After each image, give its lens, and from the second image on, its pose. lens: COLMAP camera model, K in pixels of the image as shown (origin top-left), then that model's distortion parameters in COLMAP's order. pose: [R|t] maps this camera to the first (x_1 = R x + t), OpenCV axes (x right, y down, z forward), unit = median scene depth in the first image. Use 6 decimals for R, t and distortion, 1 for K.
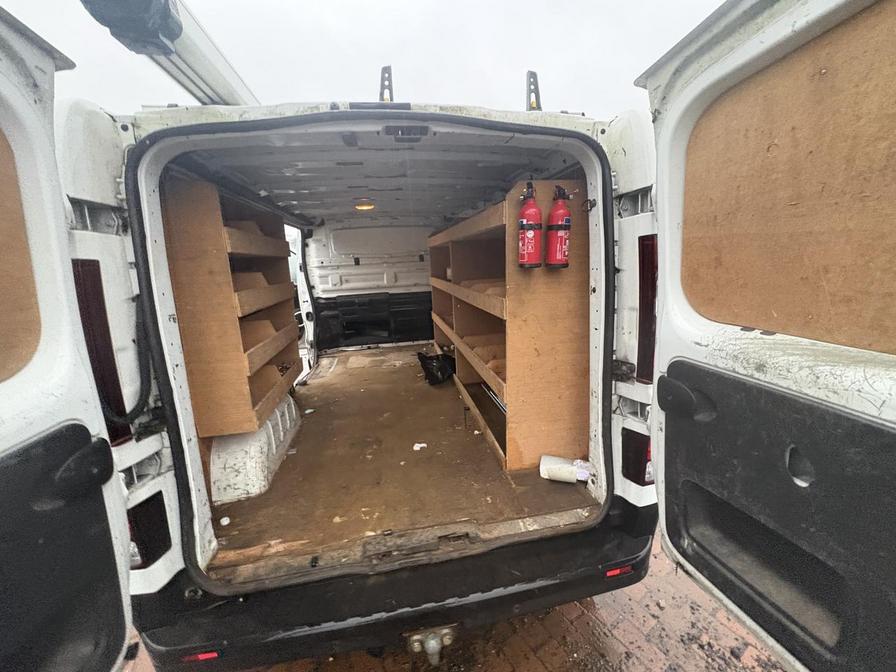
lens RADIAL K [[354.9, 0, 447.5], [0, 354.9, 336.2], [0, 0, 1]] dist [0.003397, -0.000406]
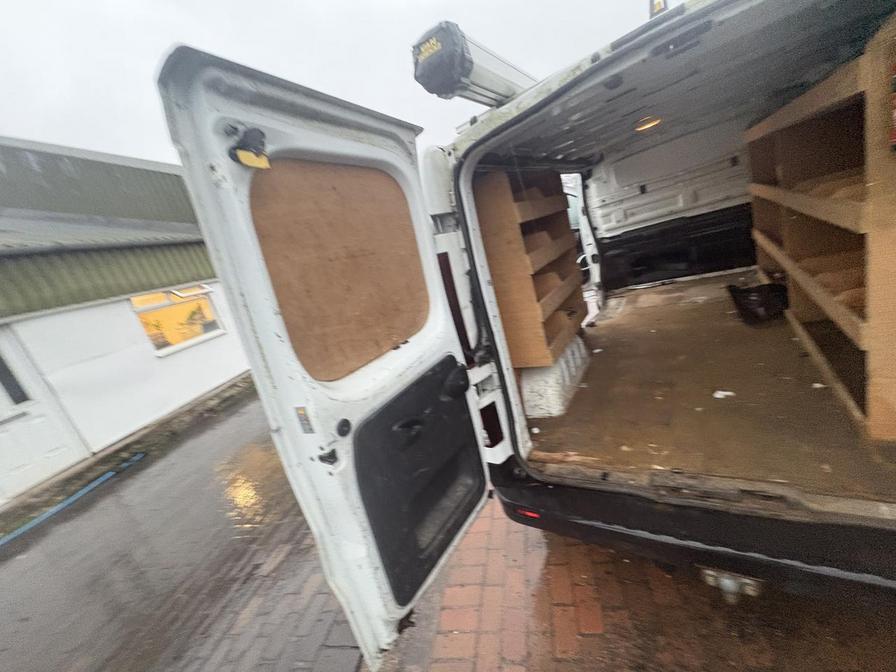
lens RADIAL K [[354.9, 0, 447.5], [0, 354.9, 336.2], [0, 0, 1]] dist [0.003397, -0.000406]
pose [[0.709697, 0.004133, -0.704495, 0.075396], [0.116101, 0.985624, 0.122741, -0.028439], [0.694874, -0.168901, 0.699015, -0.099515]]
